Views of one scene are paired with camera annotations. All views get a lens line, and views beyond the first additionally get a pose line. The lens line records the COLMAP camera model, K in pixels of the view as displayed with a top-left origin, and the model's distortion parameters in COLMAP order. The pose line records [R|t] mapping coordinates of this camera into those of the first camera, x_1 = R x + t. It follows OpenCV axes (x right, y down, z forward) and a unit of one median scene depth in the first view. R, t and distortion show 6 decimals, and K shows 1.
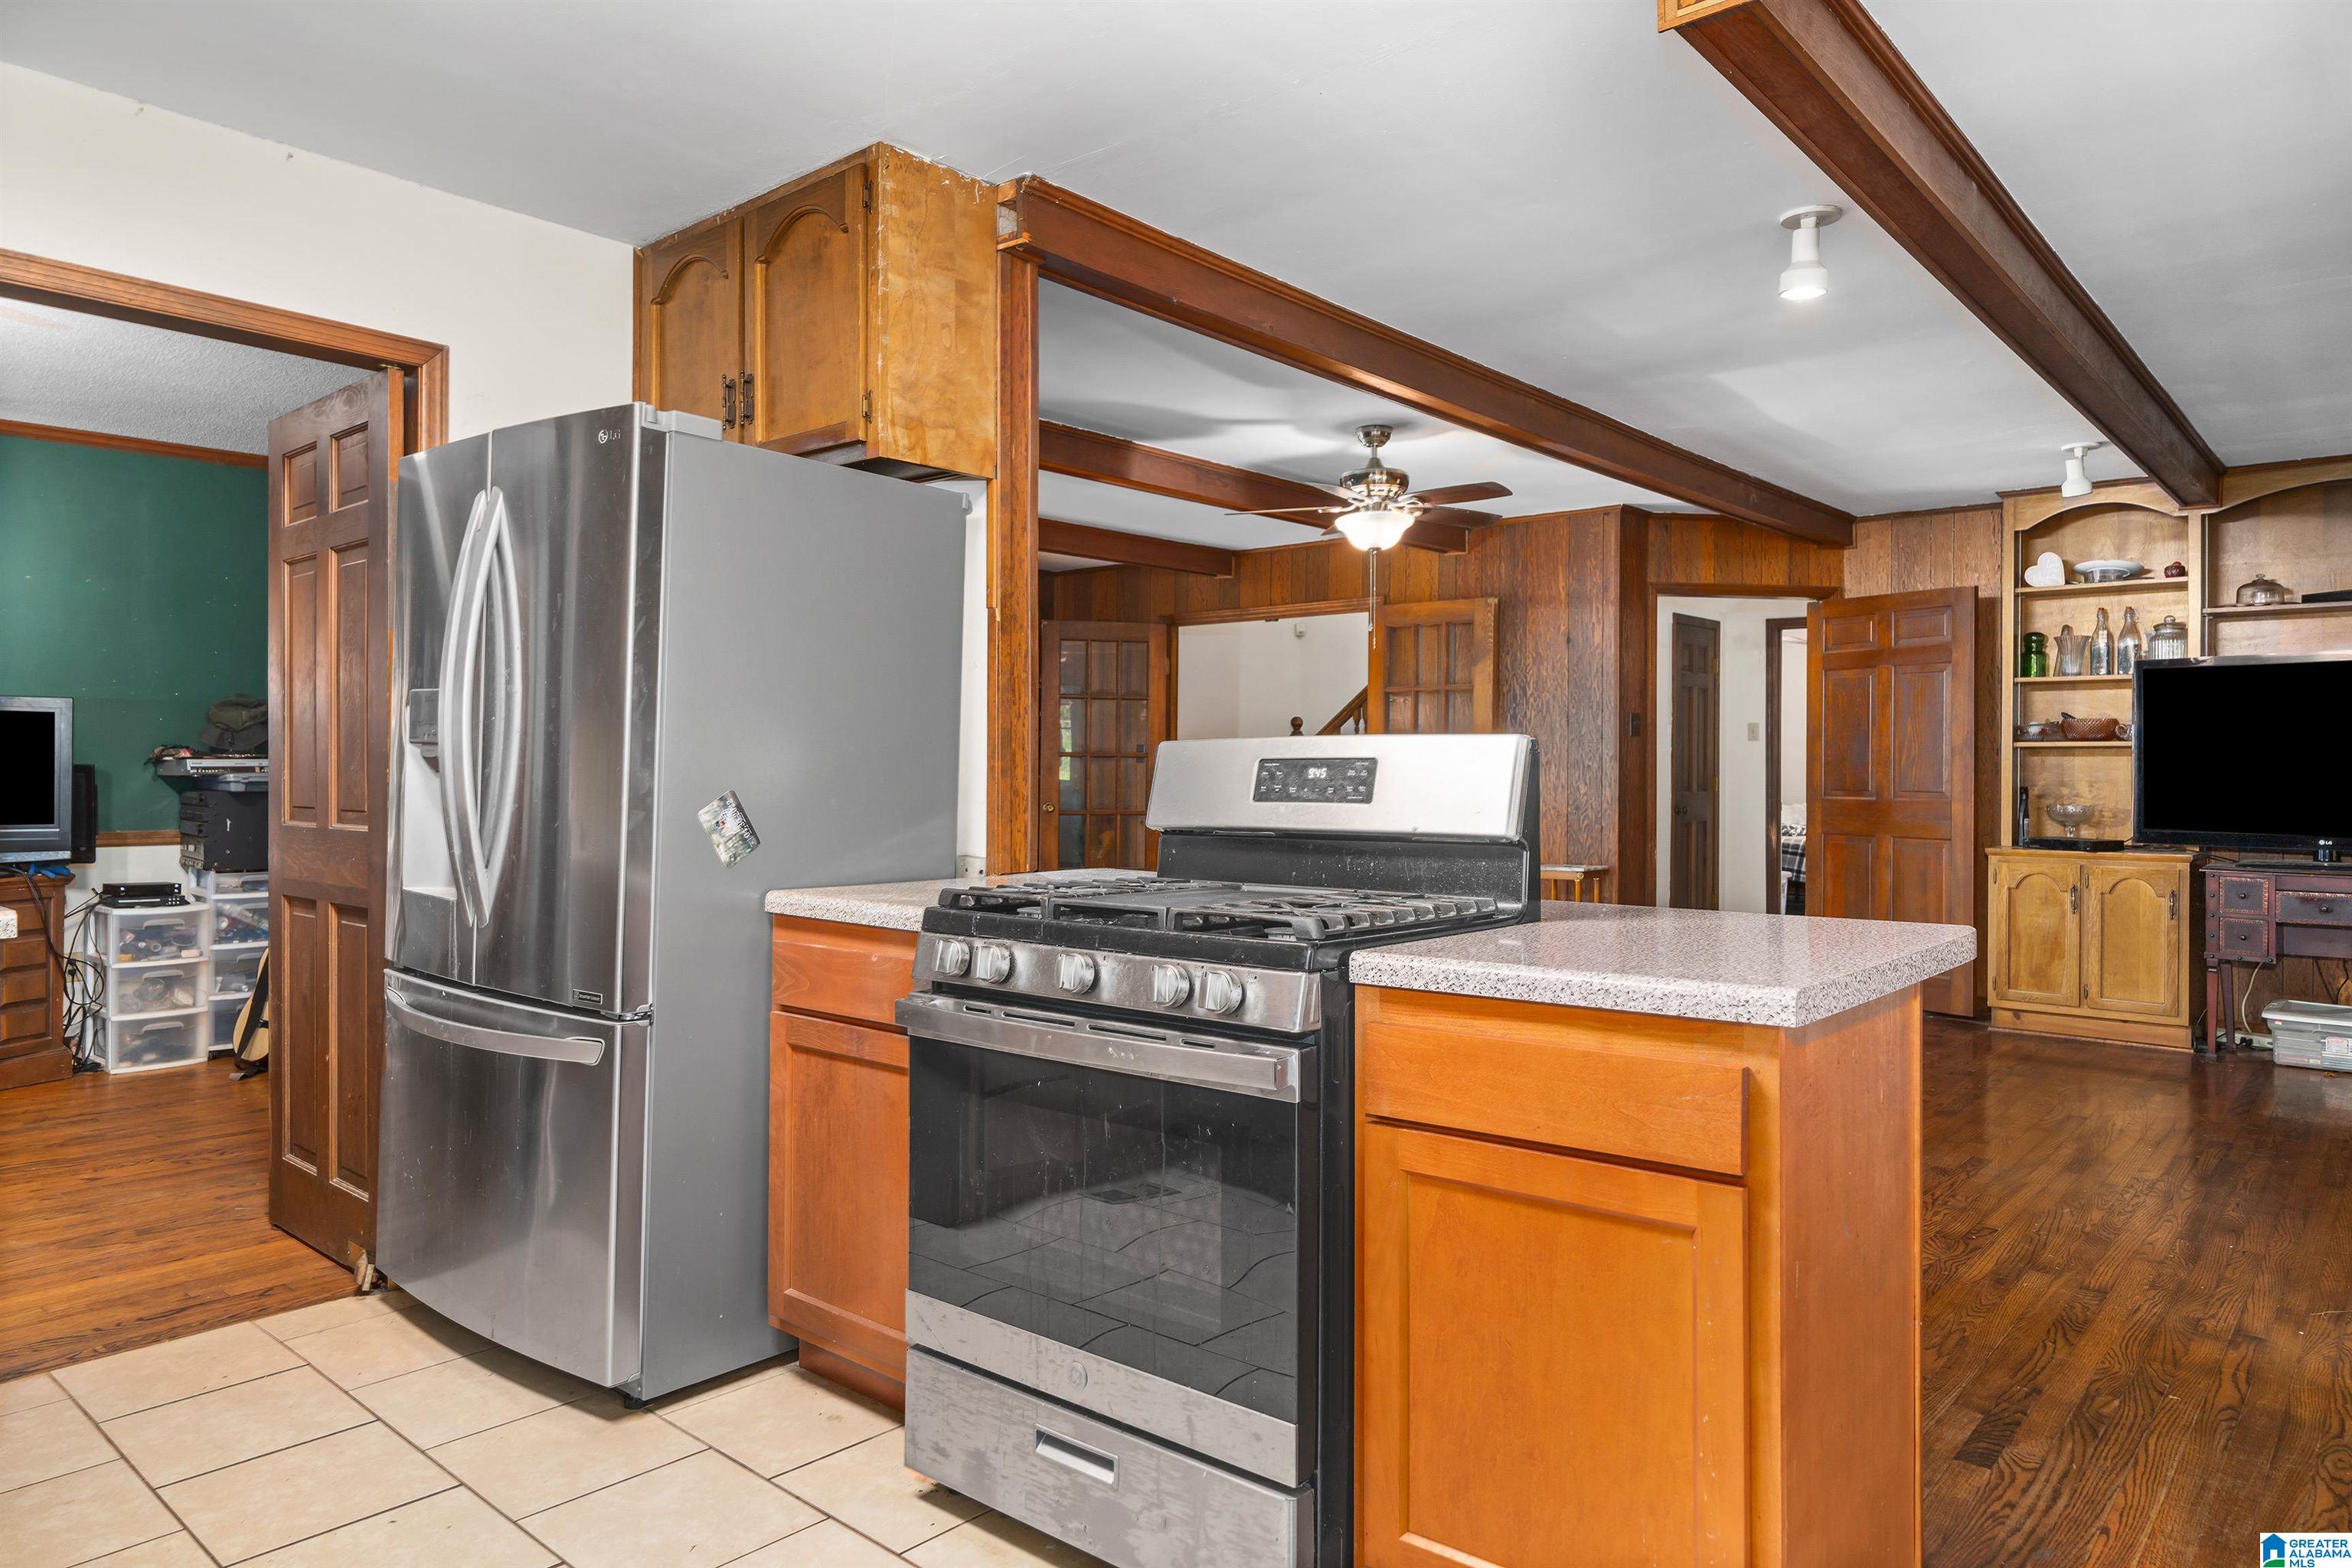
lens RADIAL K [[1464.5, 0, 1174.3], [0, 1464.5, 779.2], [0, 0, 1]] dist [0.005051, 0.000163]
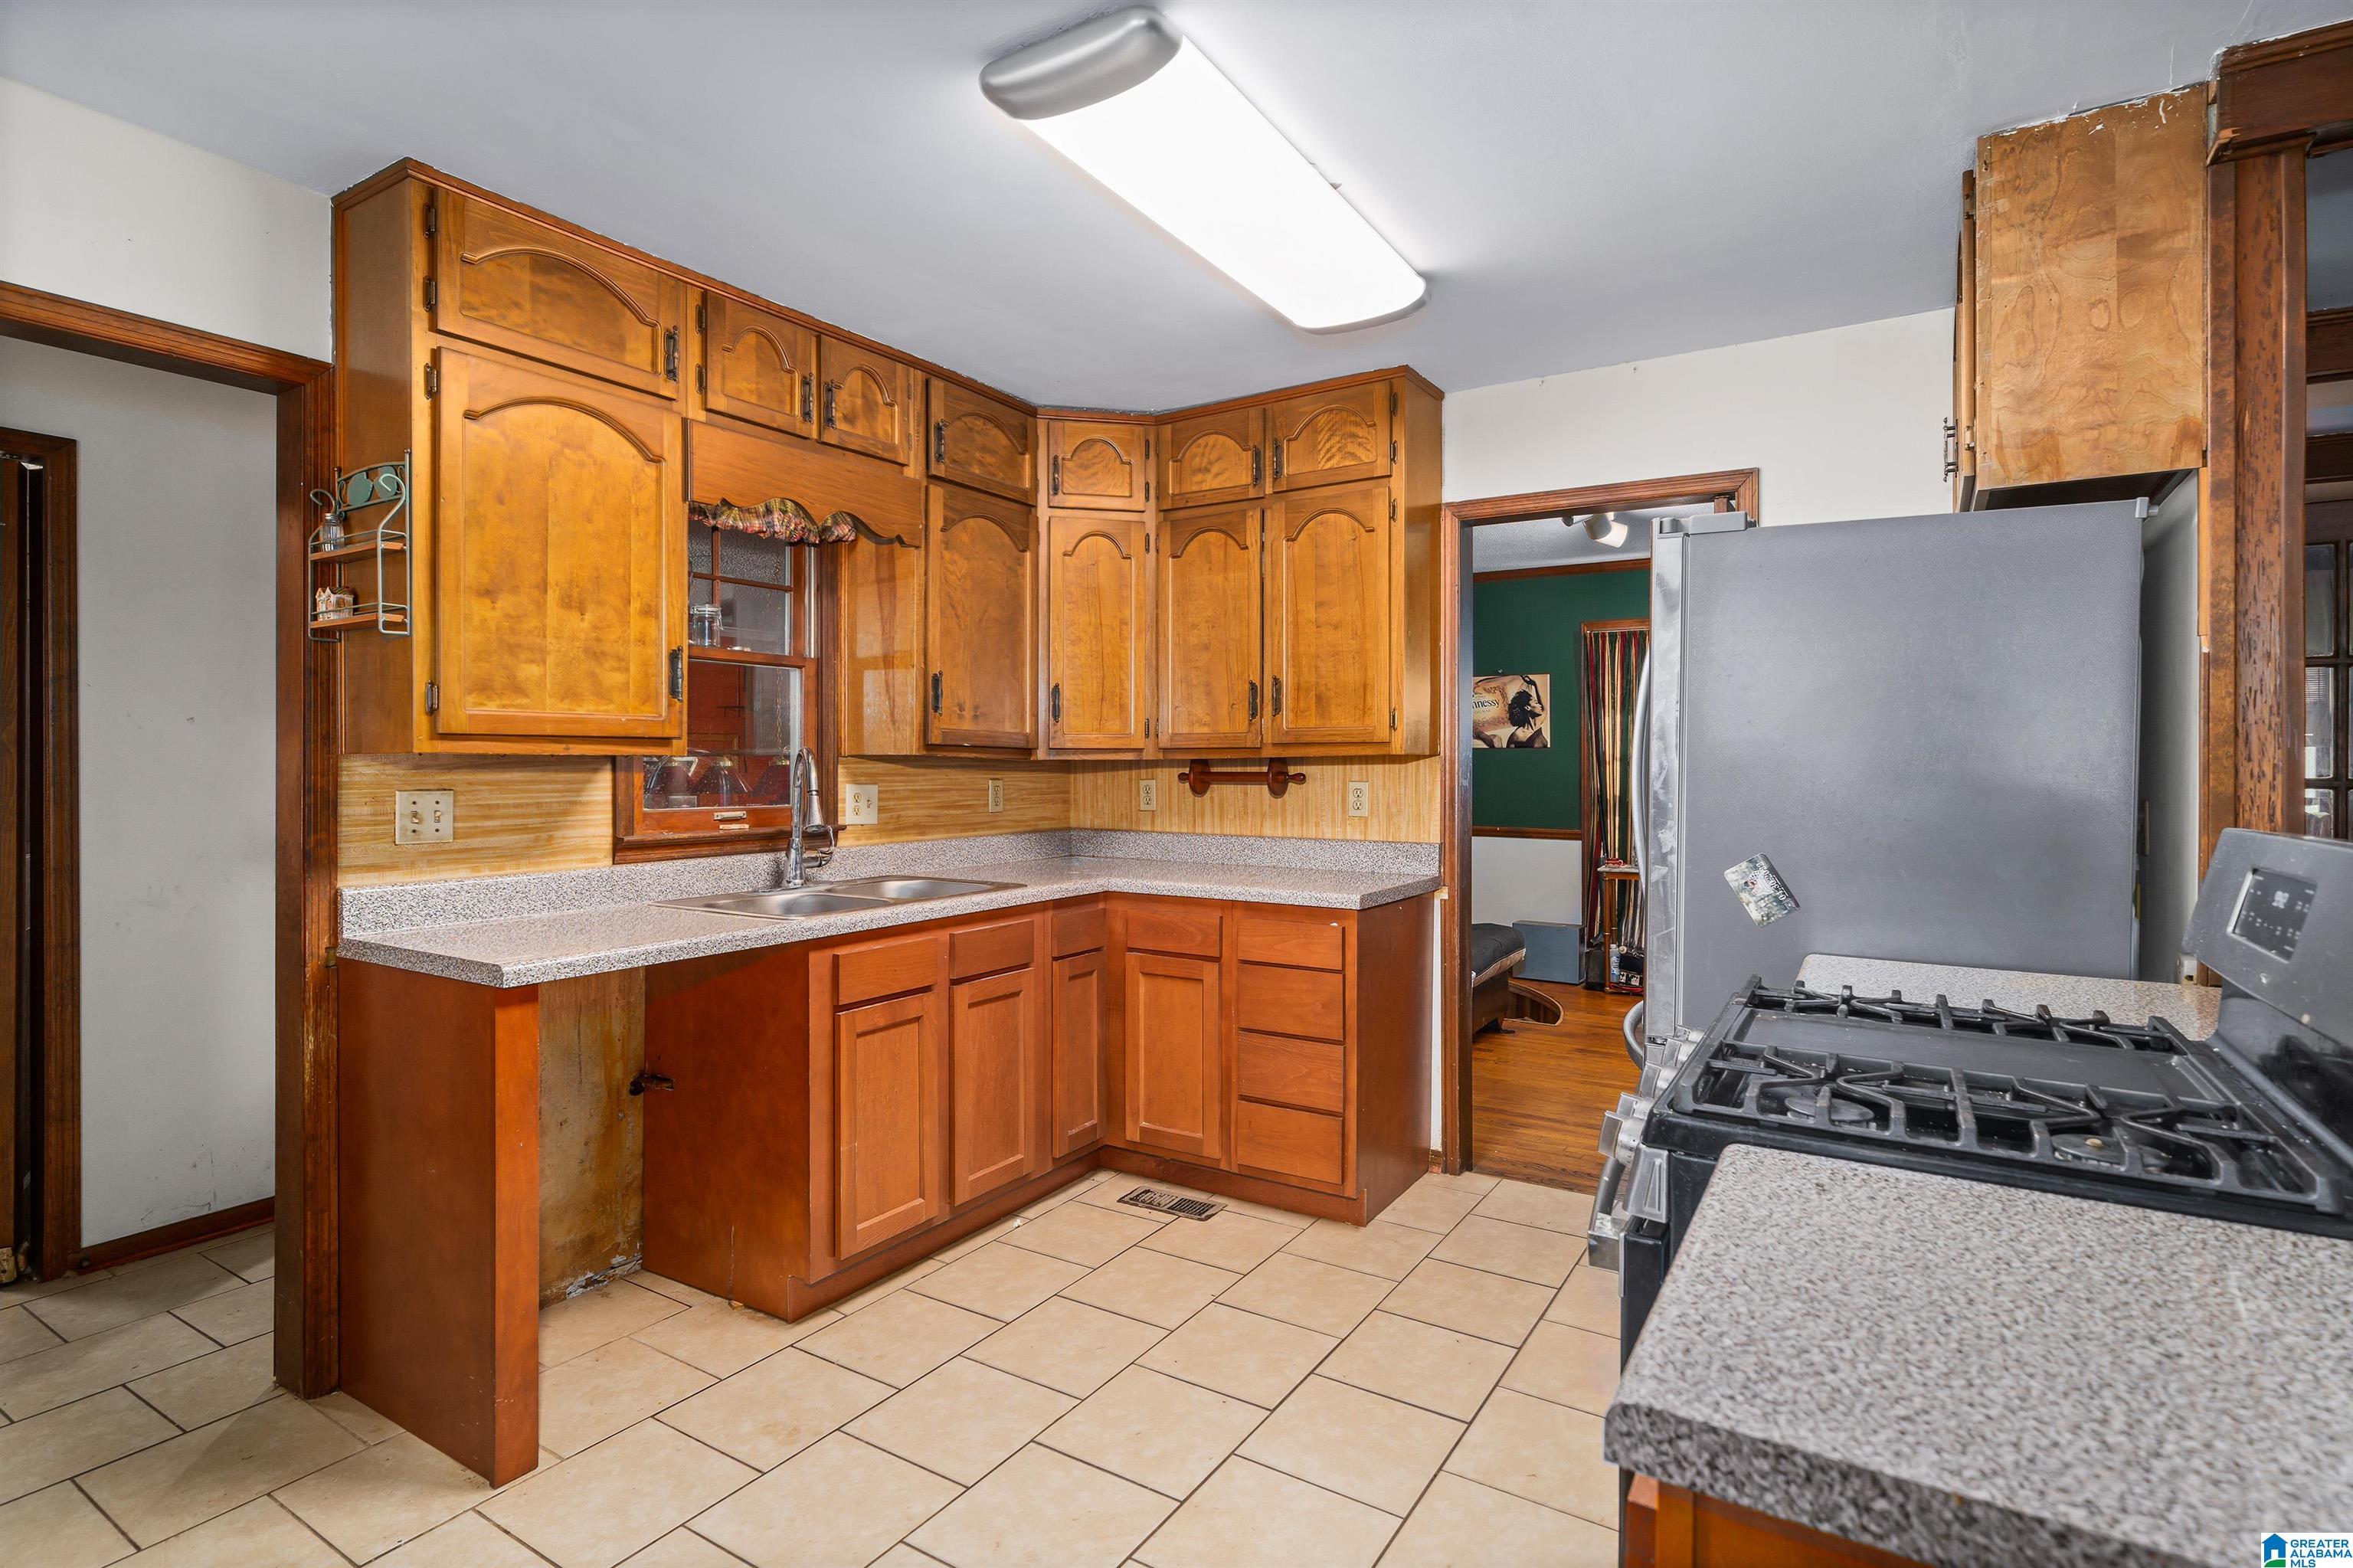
lens RADIAL K [[1175.9, 0, 1172.4], [0, 1175.9, 776.7], [0, 0, 1]] dist [0.002901, 0.000426]
pose [[0.164972, 0.008923, -0.986258, 0.413525], [-0.003853, 0.999957, 0.008402, -0.047293], [0.986291, 0.002414, 0.164999, 0.380452]]
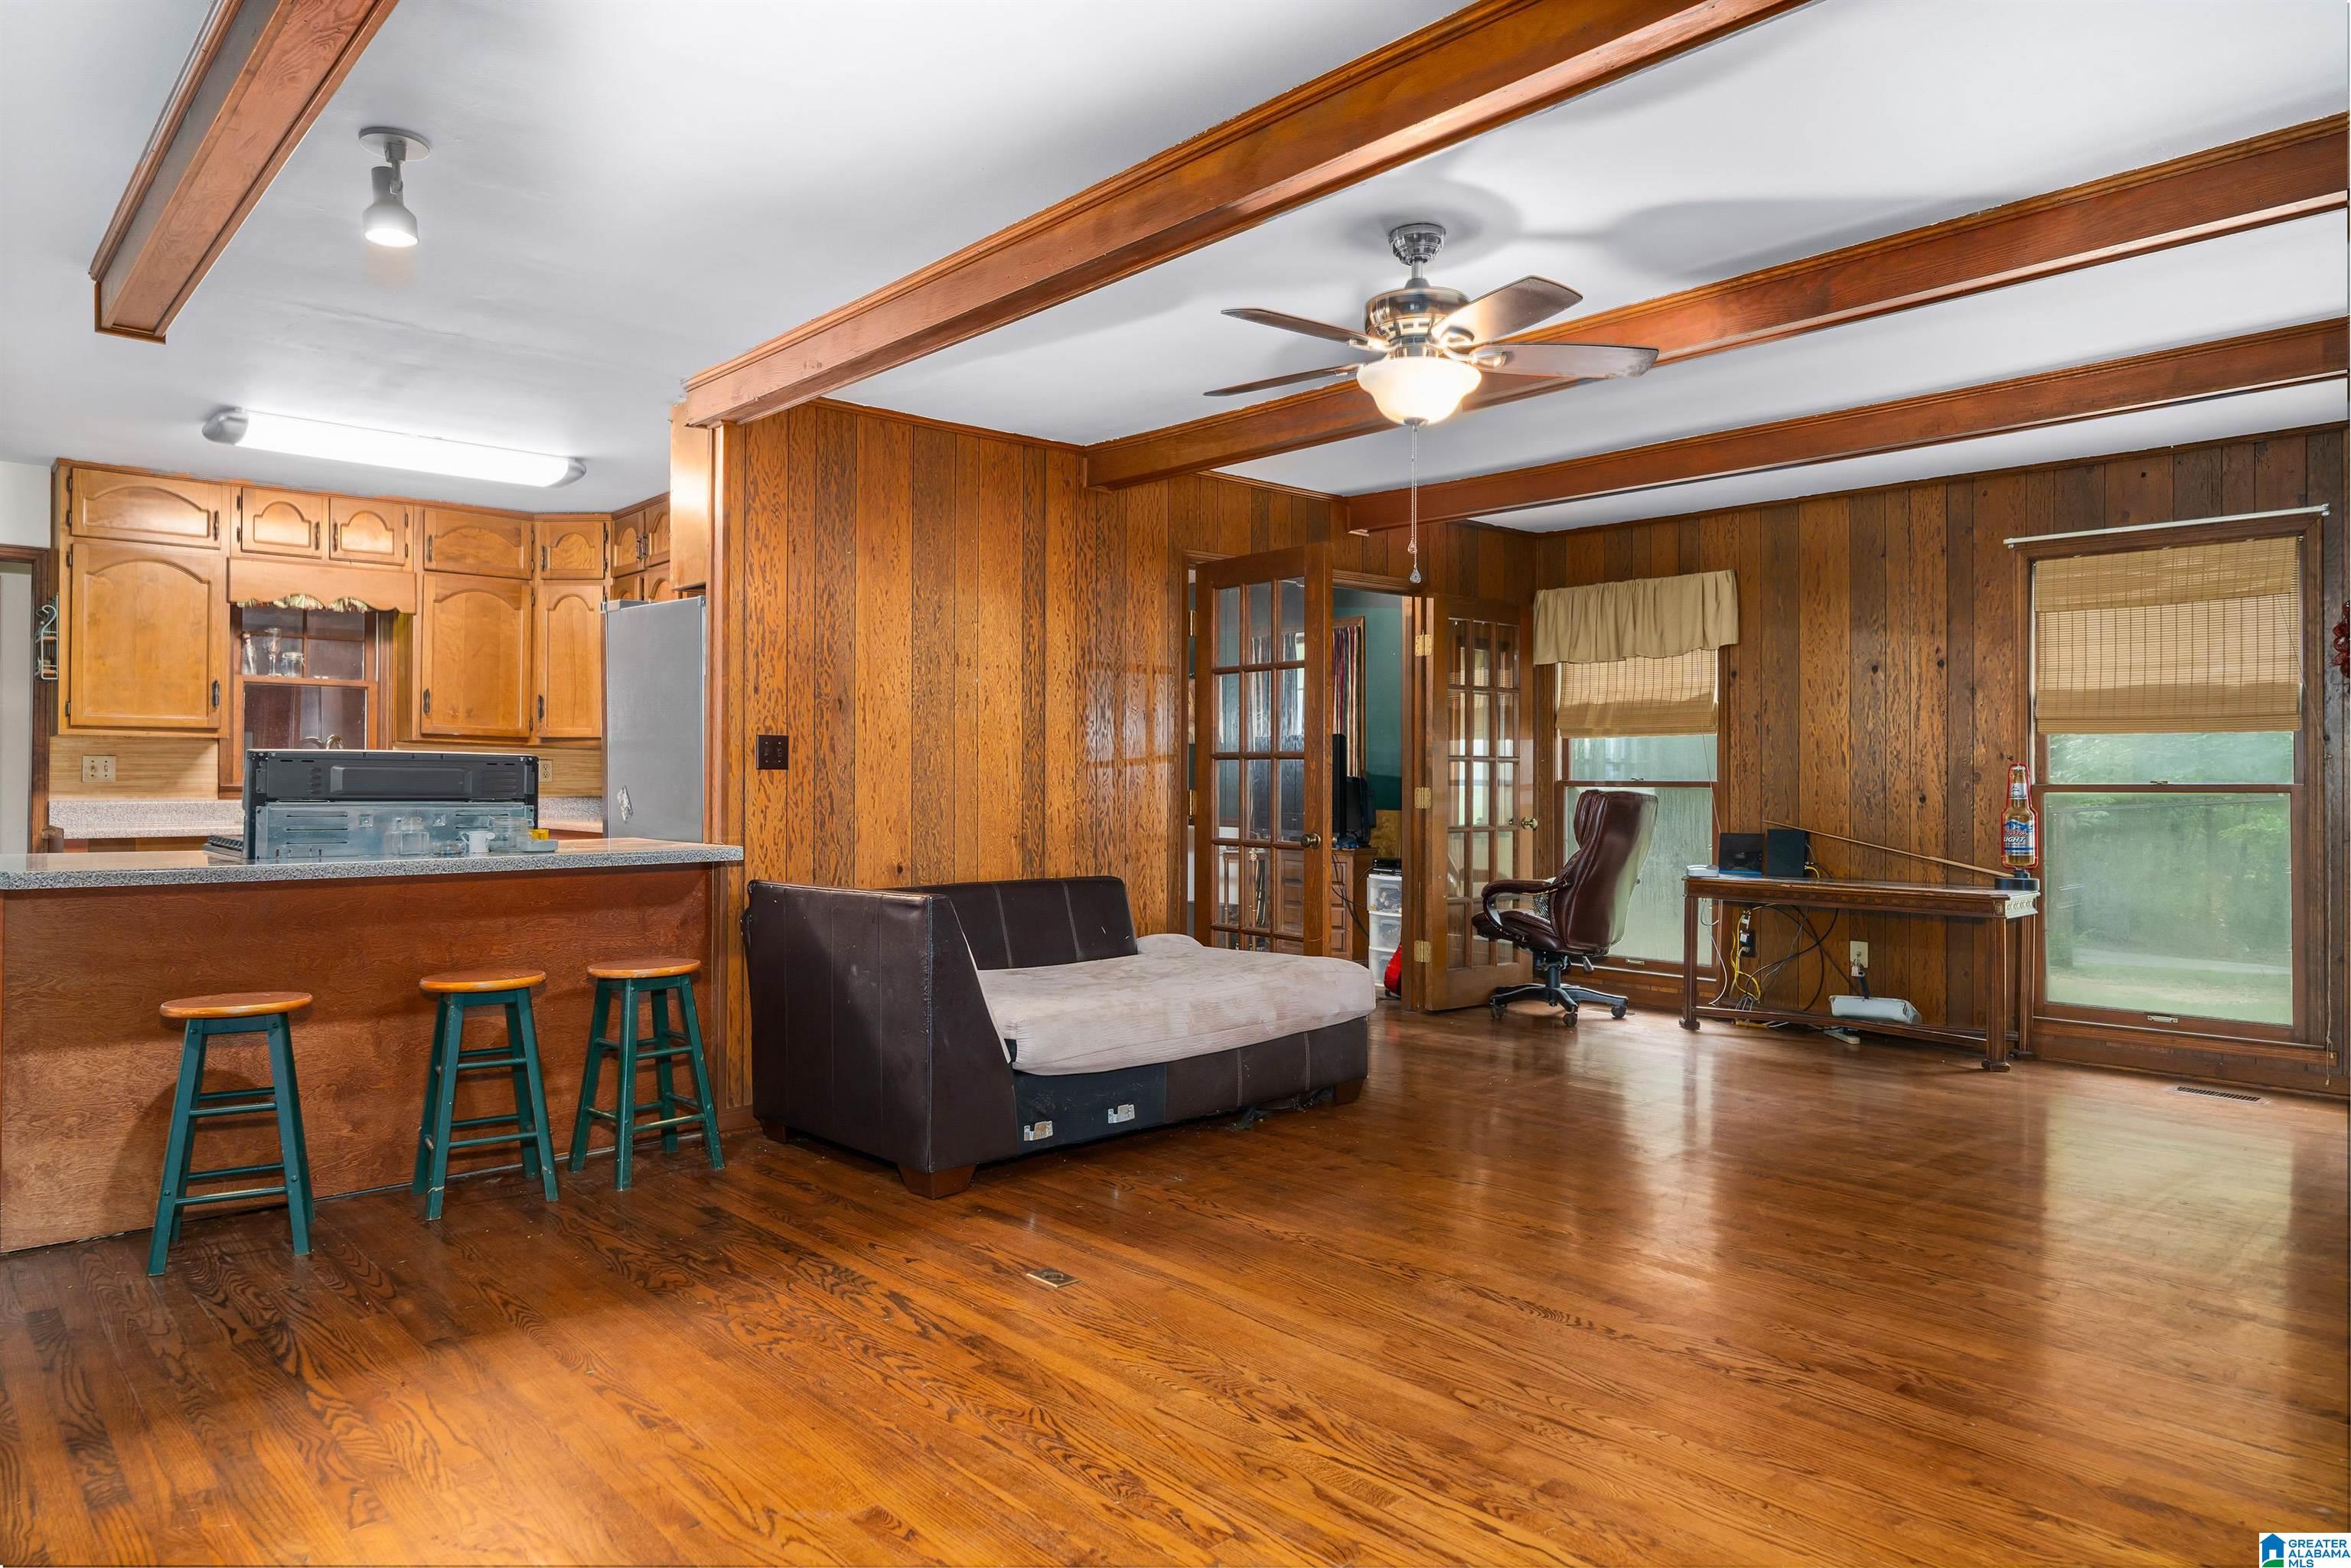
lens RADIAL K [[1436.4, 0, 1174.9], [0, 1436.4, 778.3], [0, 0, 1]] dist [-0.002597, -0.001500]
pose [[-0.108654, -0.007317, -0.994053, 1.152759], [-0.004433, 0.999967, -0.006876, -0.000959], [0.994070, 0.003660, -0.108683, 1.444376]]
